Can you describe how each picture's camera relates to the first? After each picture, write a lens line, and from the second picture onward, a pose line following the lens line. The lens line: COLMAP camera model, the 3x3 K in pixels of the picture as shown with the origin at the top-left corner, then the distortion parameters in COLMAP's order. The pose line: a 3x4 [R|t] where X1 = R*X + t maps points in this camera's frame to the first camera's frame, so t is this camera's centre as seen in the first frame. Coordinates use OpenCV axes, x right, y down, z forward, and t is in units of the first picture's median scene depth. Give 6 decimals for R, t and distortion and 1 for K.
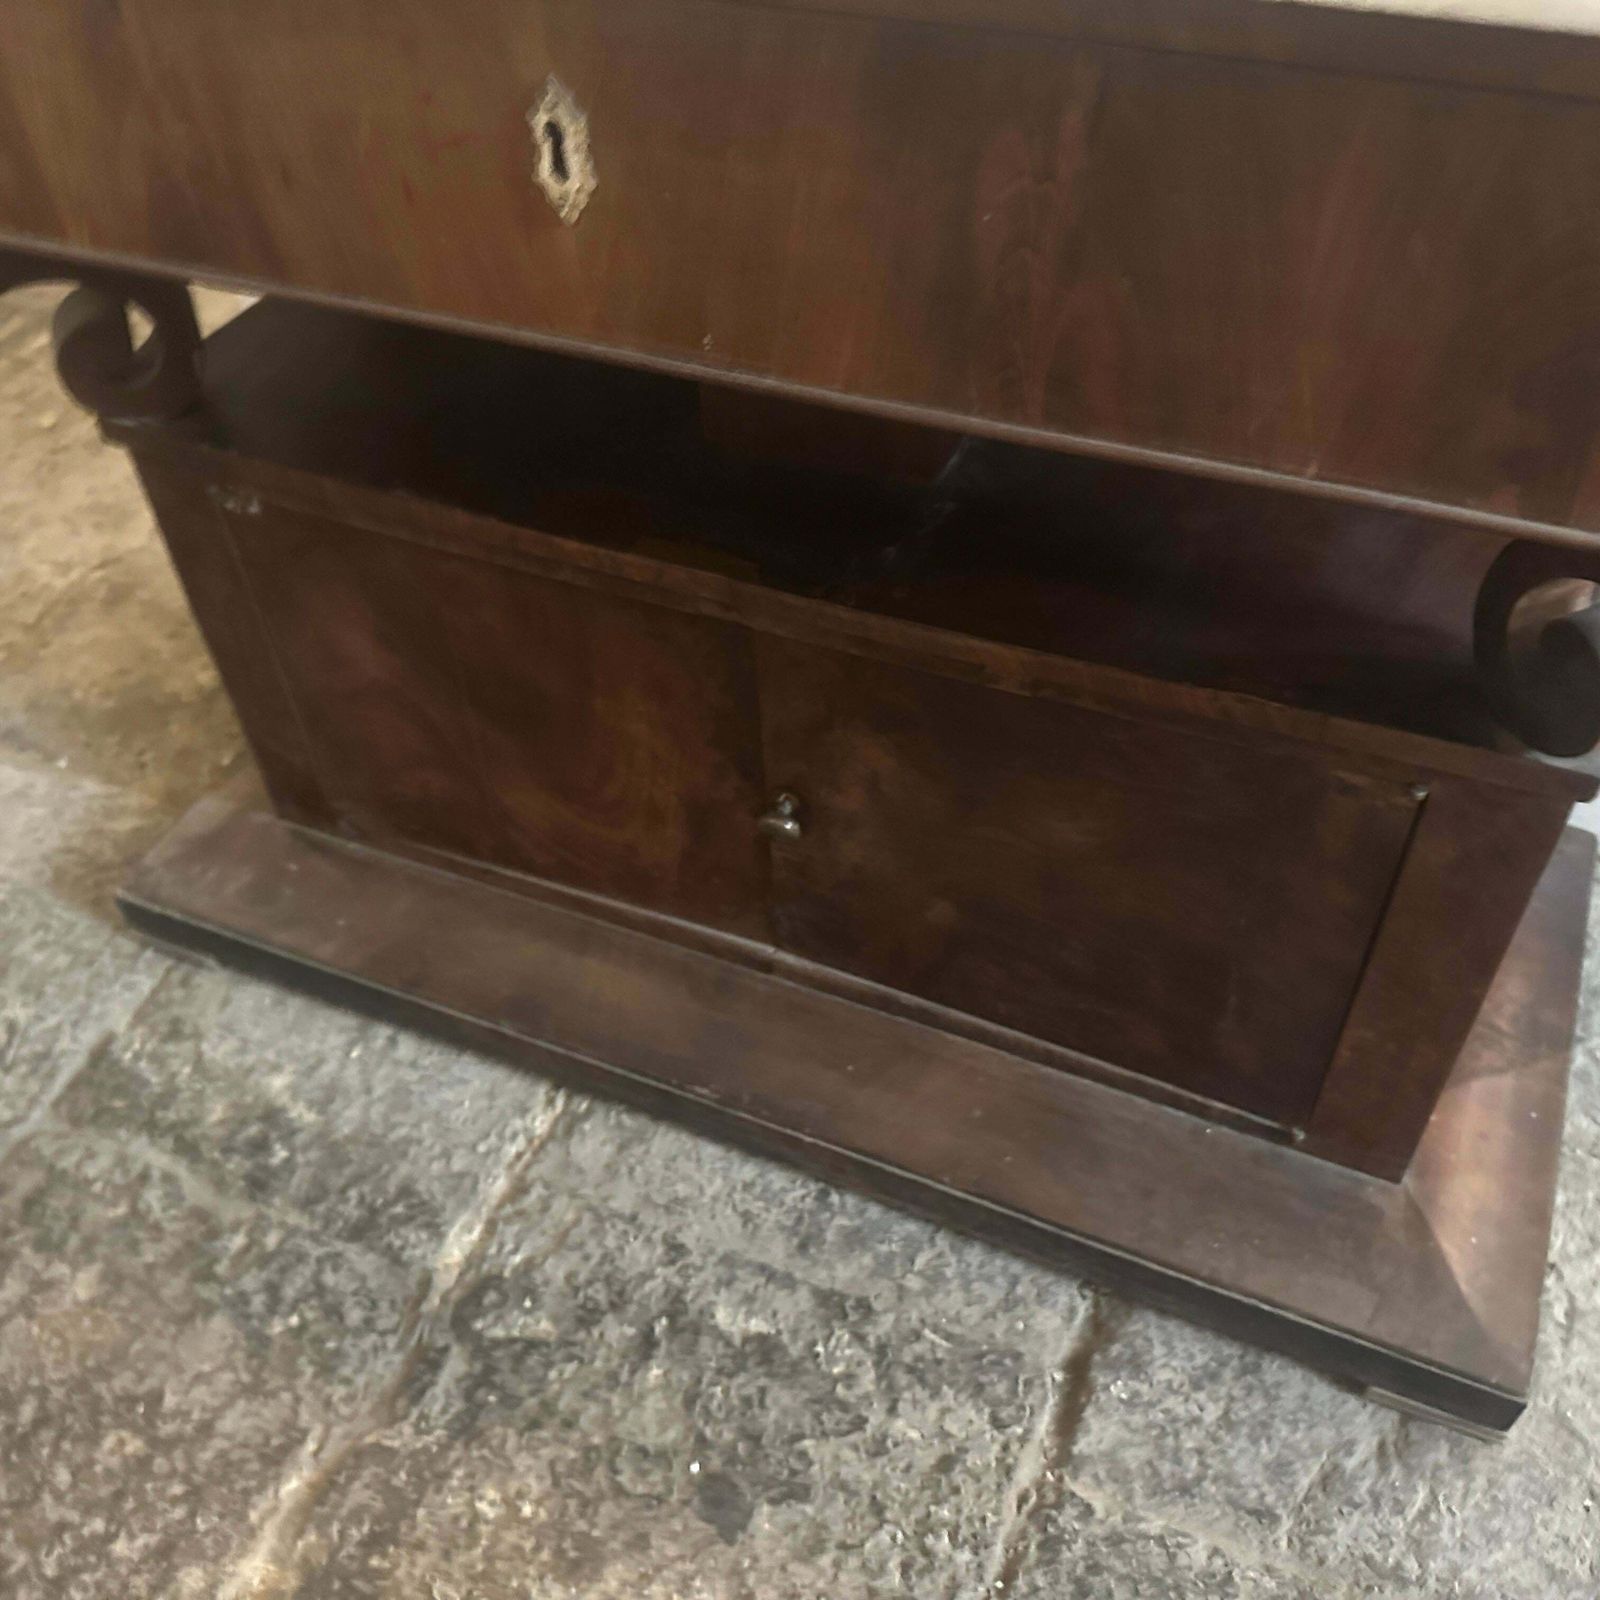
lens RADIAL K [[1526.7, 0, 810.5], [0, 1526.7, 805.0], [0, 0, 1]] dist [0.078606, -0.172255]
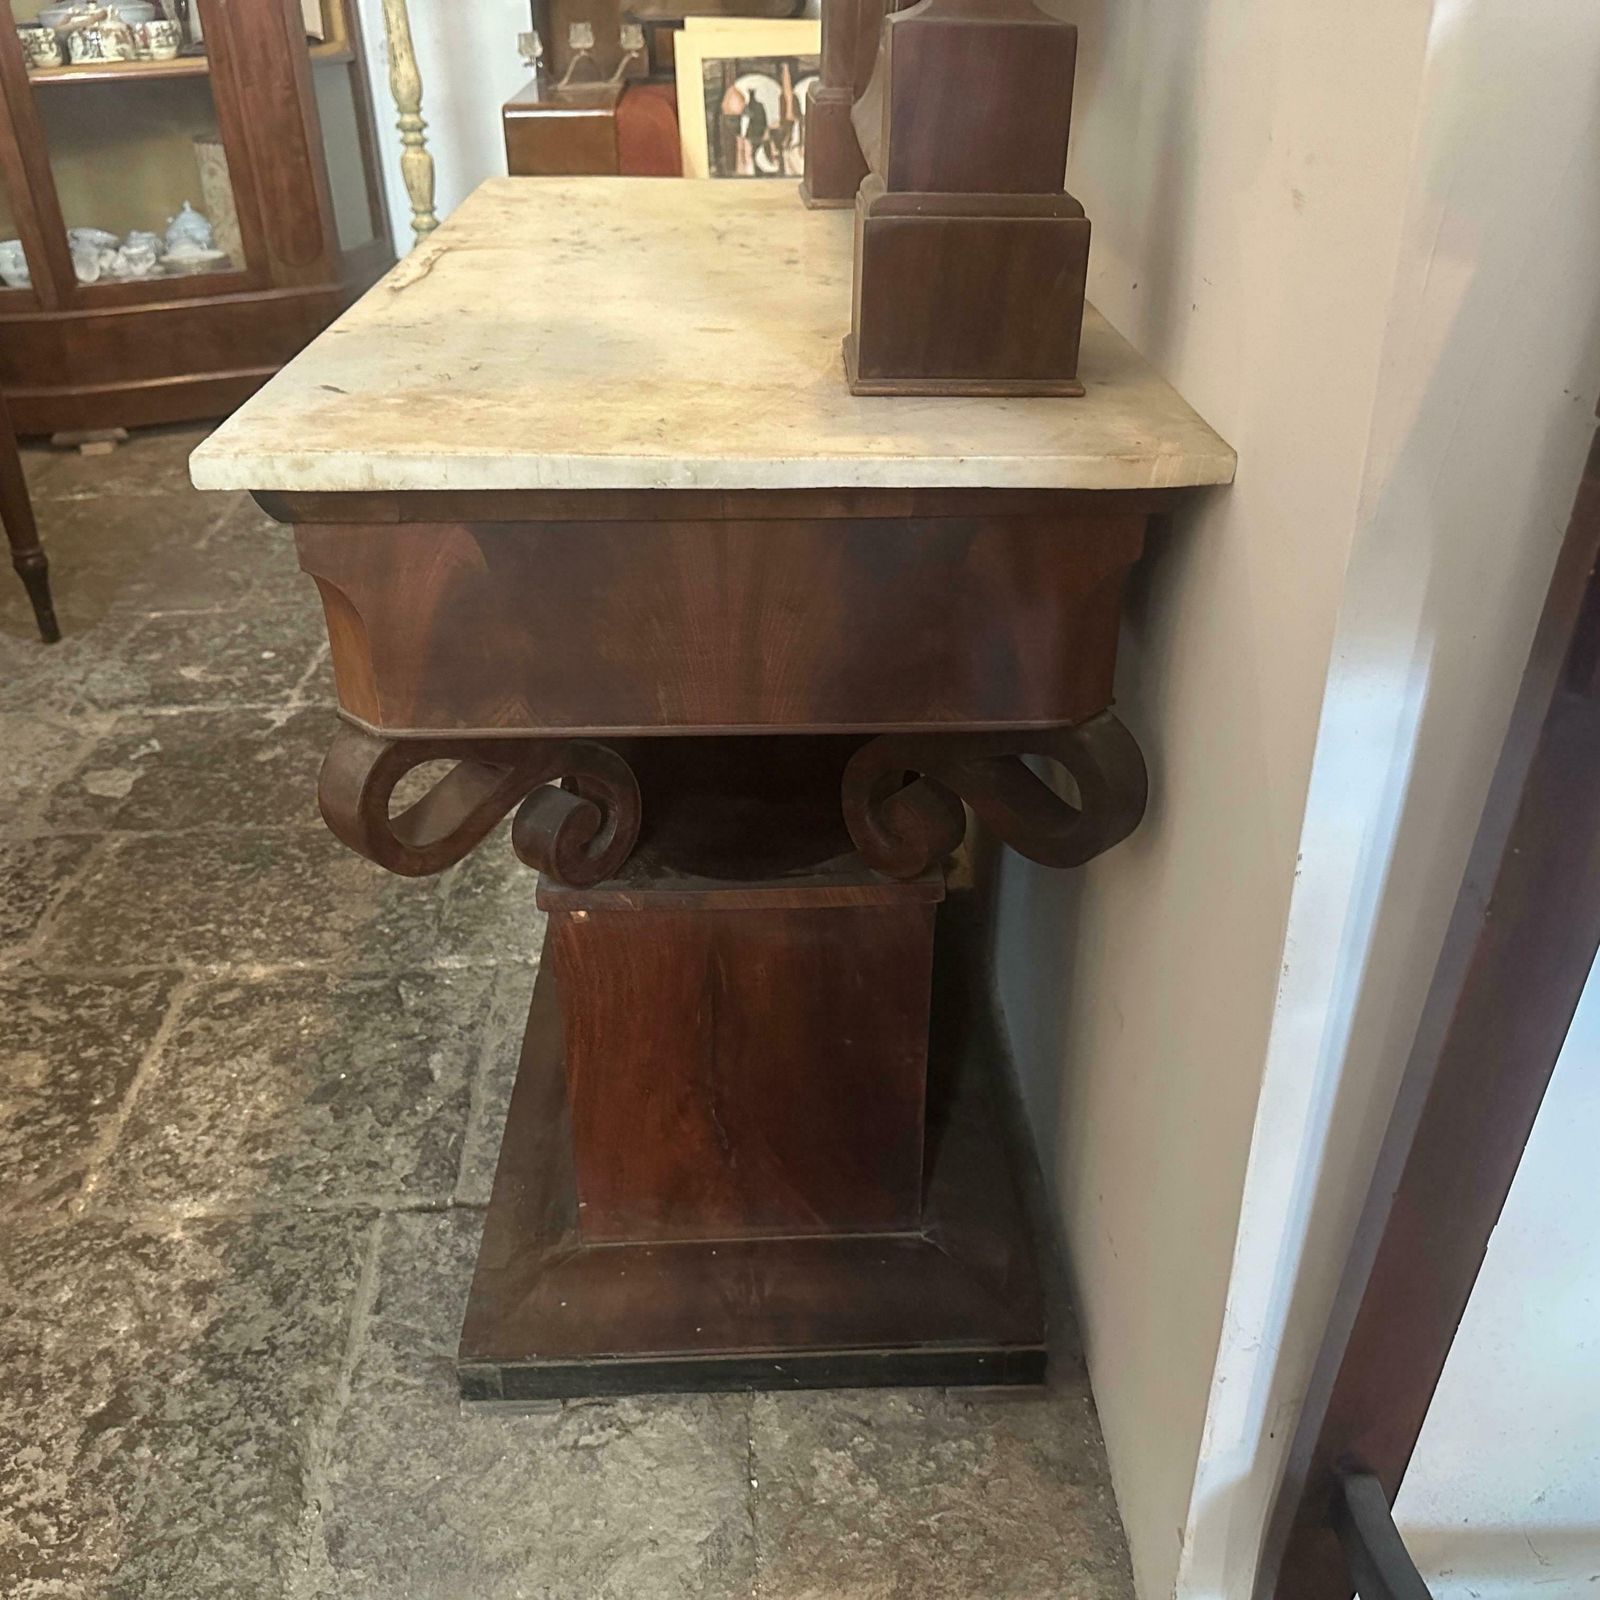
lens RADIAL K [[1507.3, 0, 806.5], [0, 1507.3, 808.4], [0, 0, 1]] dist [0.149041, -0.279114]
pose [[0.432044, 0.467651, -0.771130, 1.314459], [-0.646490, 0.756766, 0.096729, -0.305776], [0.628800, 0.456736, 0.629287, 0.083538]]
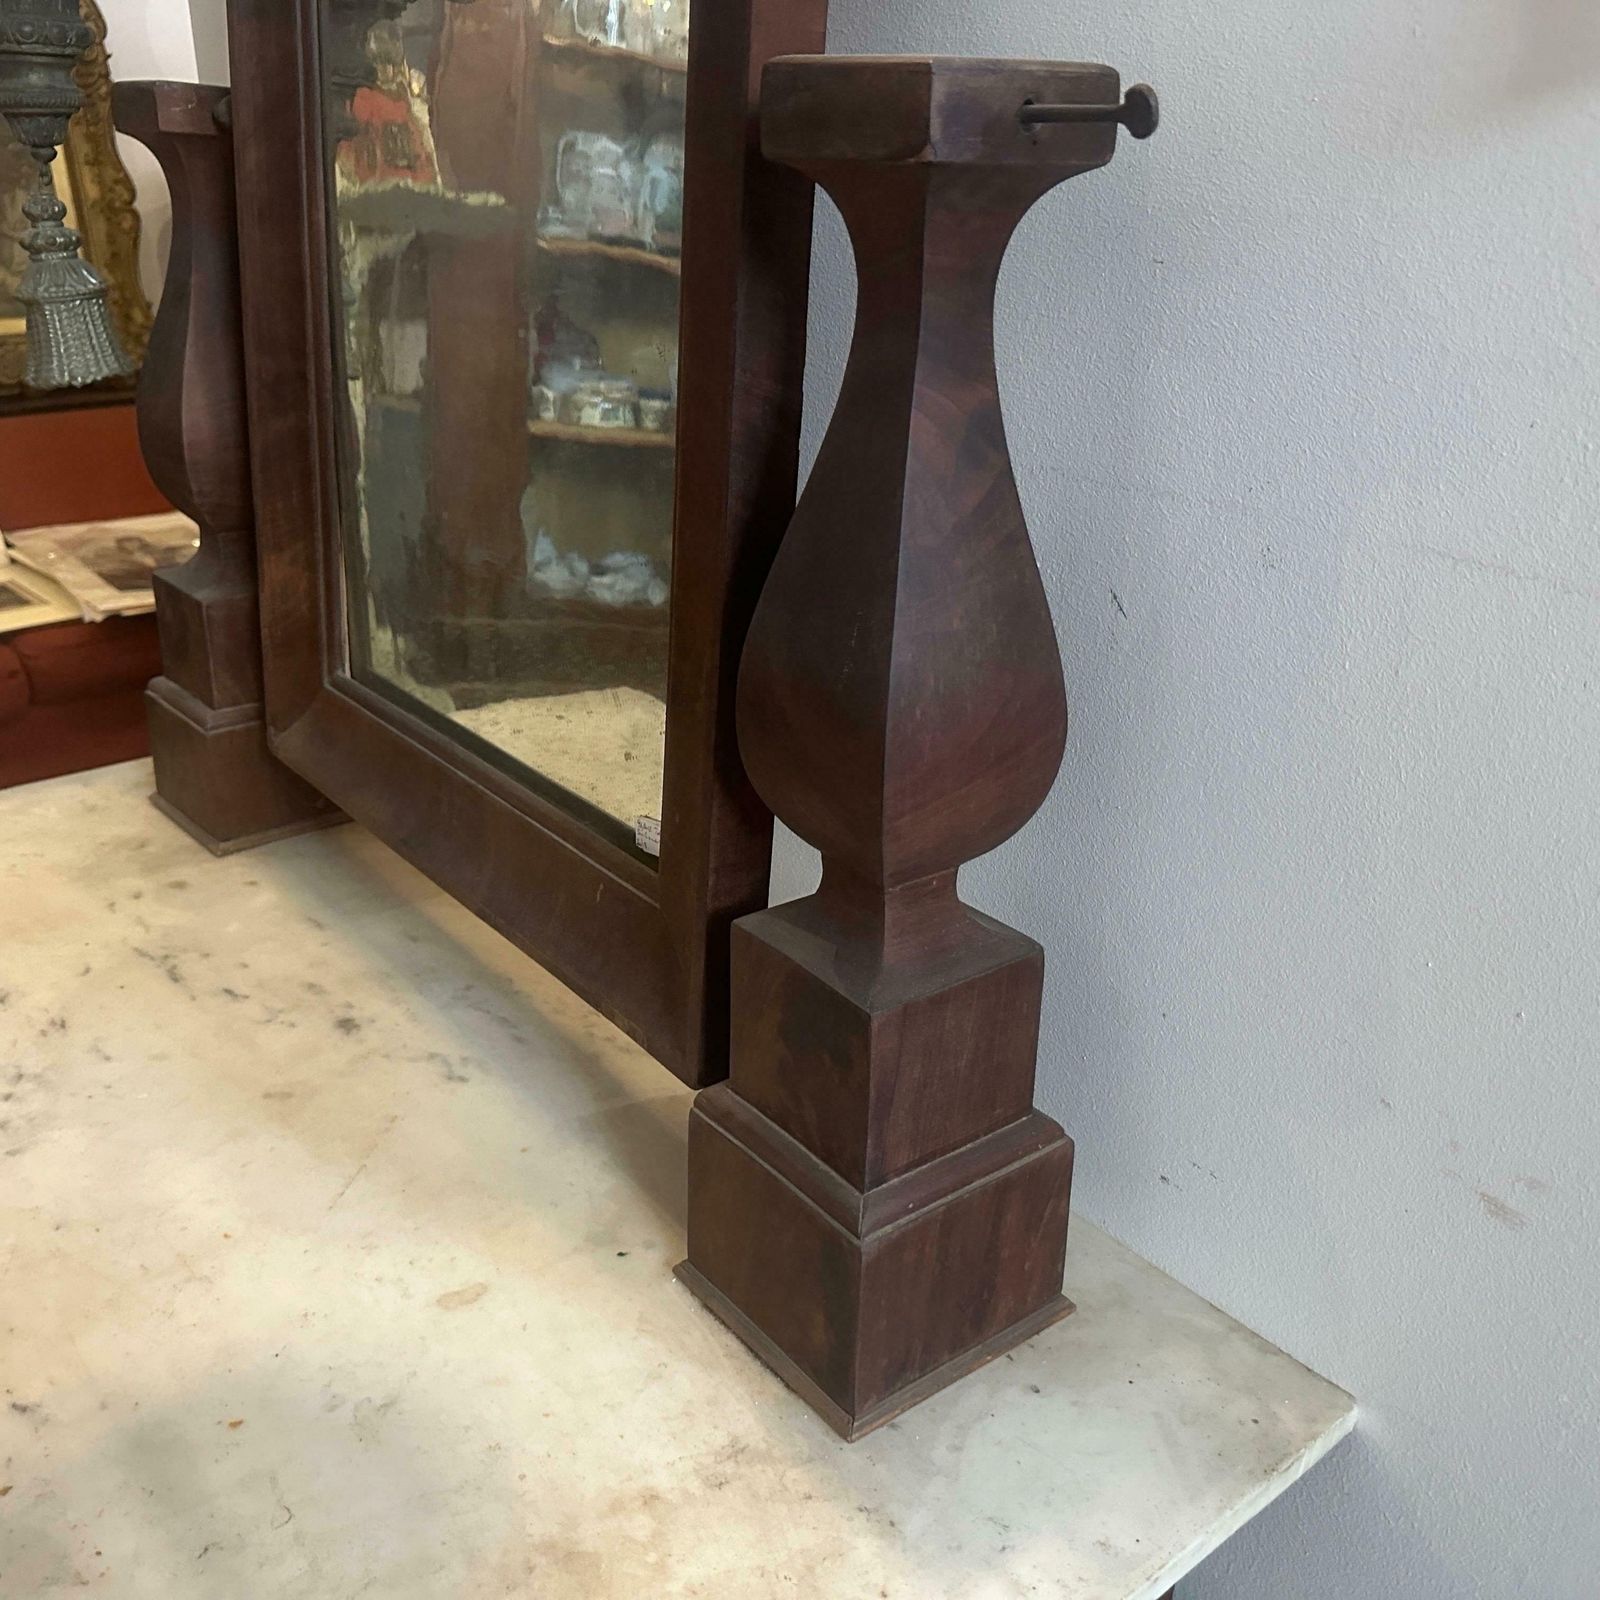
lens RADIAL K [[1526.7, 0, 810.5], [0, 1526.7, 805.0], [0, 0, 1]] dist [0.078606, -0.172255]
pose [[0.892391, 0.219879, -0.394070, 0.651984], [-0.348110, 0.891112, -0.291100, -0.478335], [0.287153, 0.396954, 0.871763, -0.139331]]
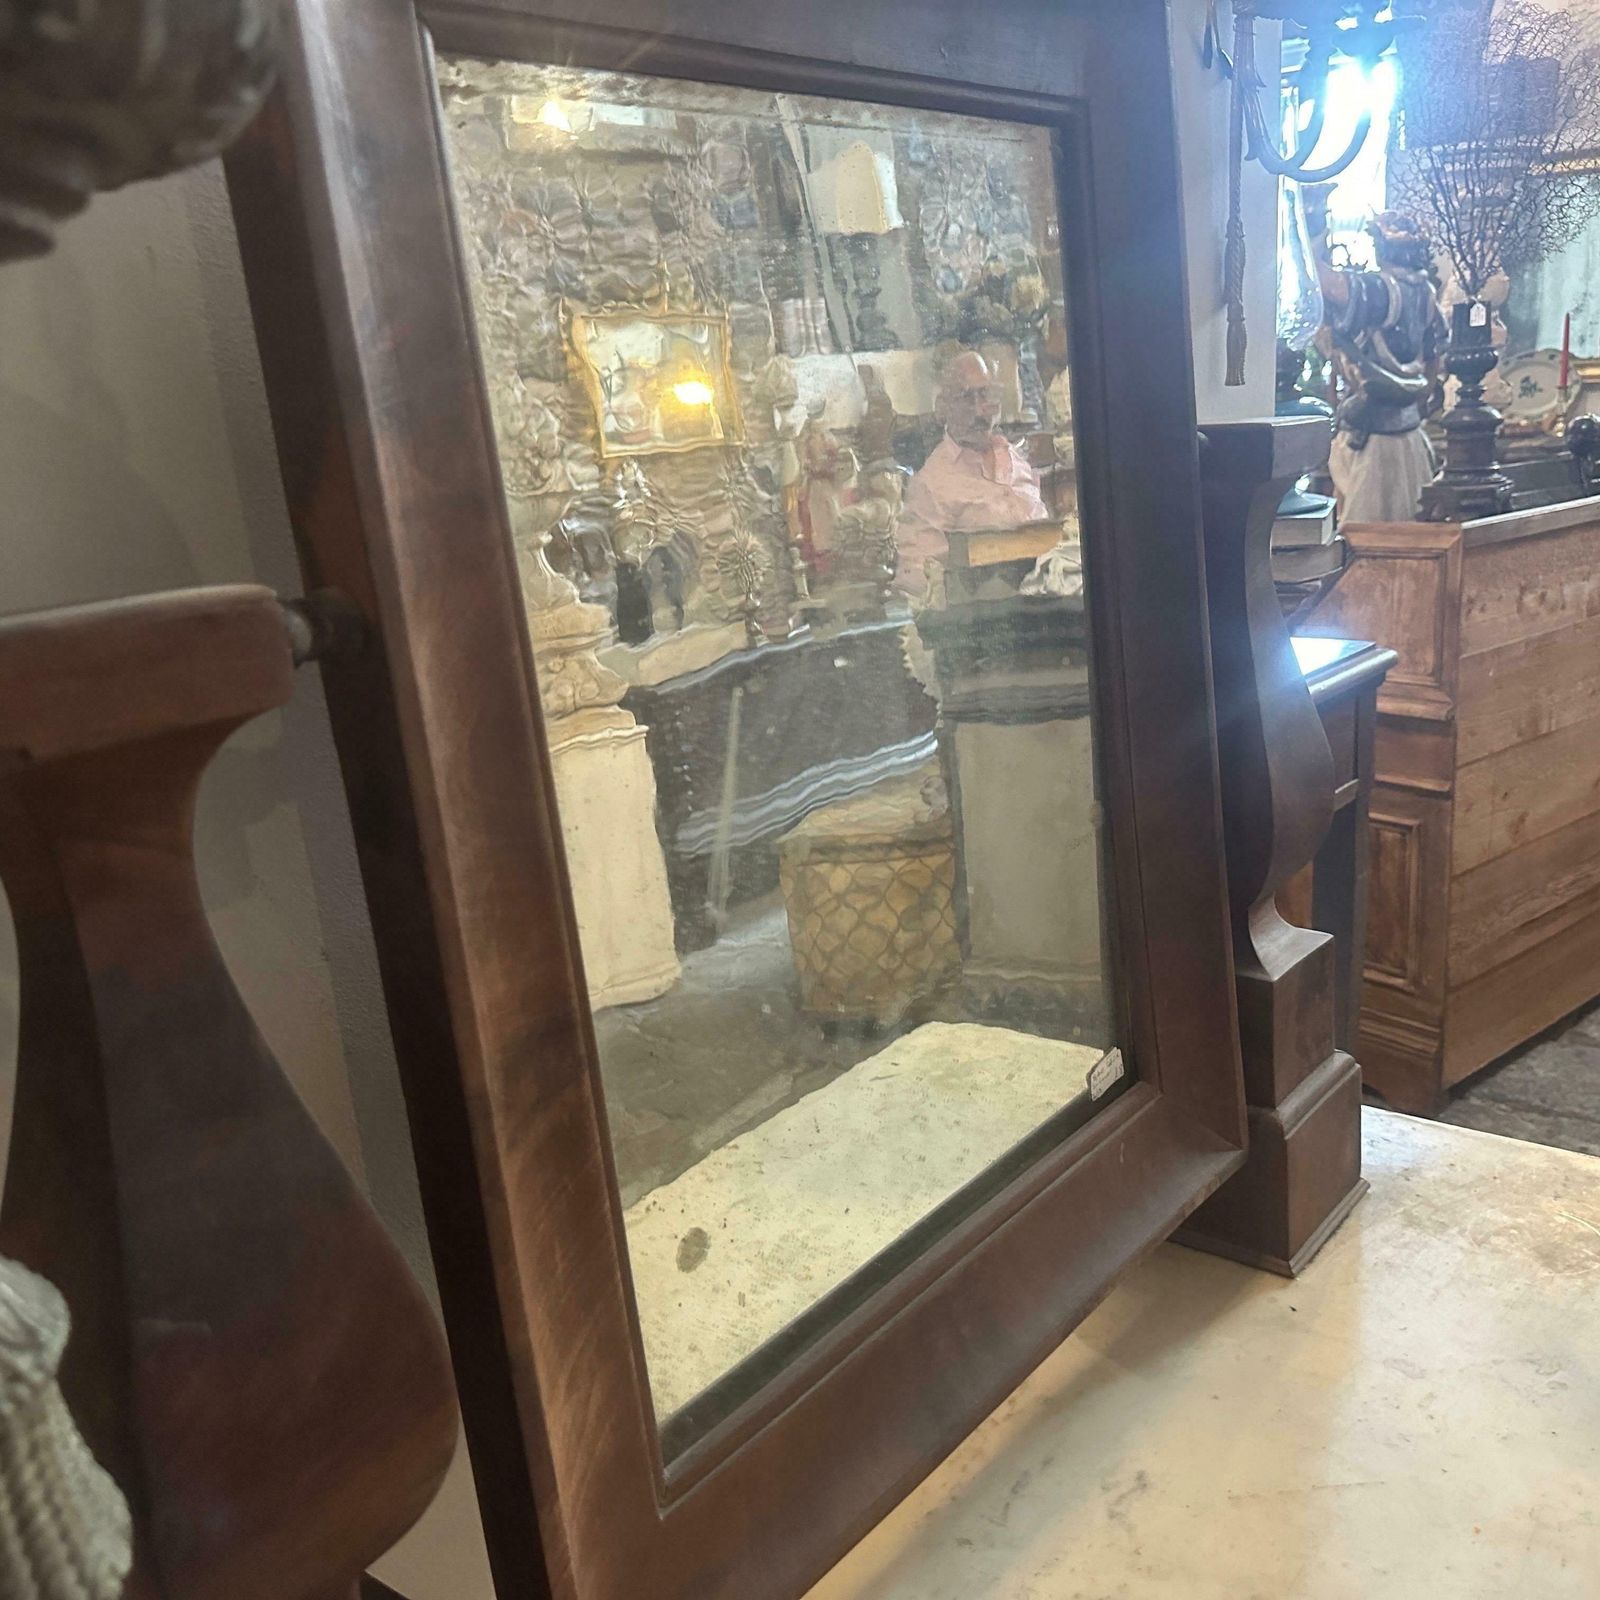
lens RADIAL K [[1526.7, 0, 810.5], [0, 1526.7, 805.0], [0, 0, 1]] dist [0.078606, -0.172255]
pose [[0.245596, -0.253164, 0.935730, -0.650065], [0.730503, 0.682874, -0.006978, -0.920367], [-0.637219, 0.685267, 0.352648, 0.256302]]
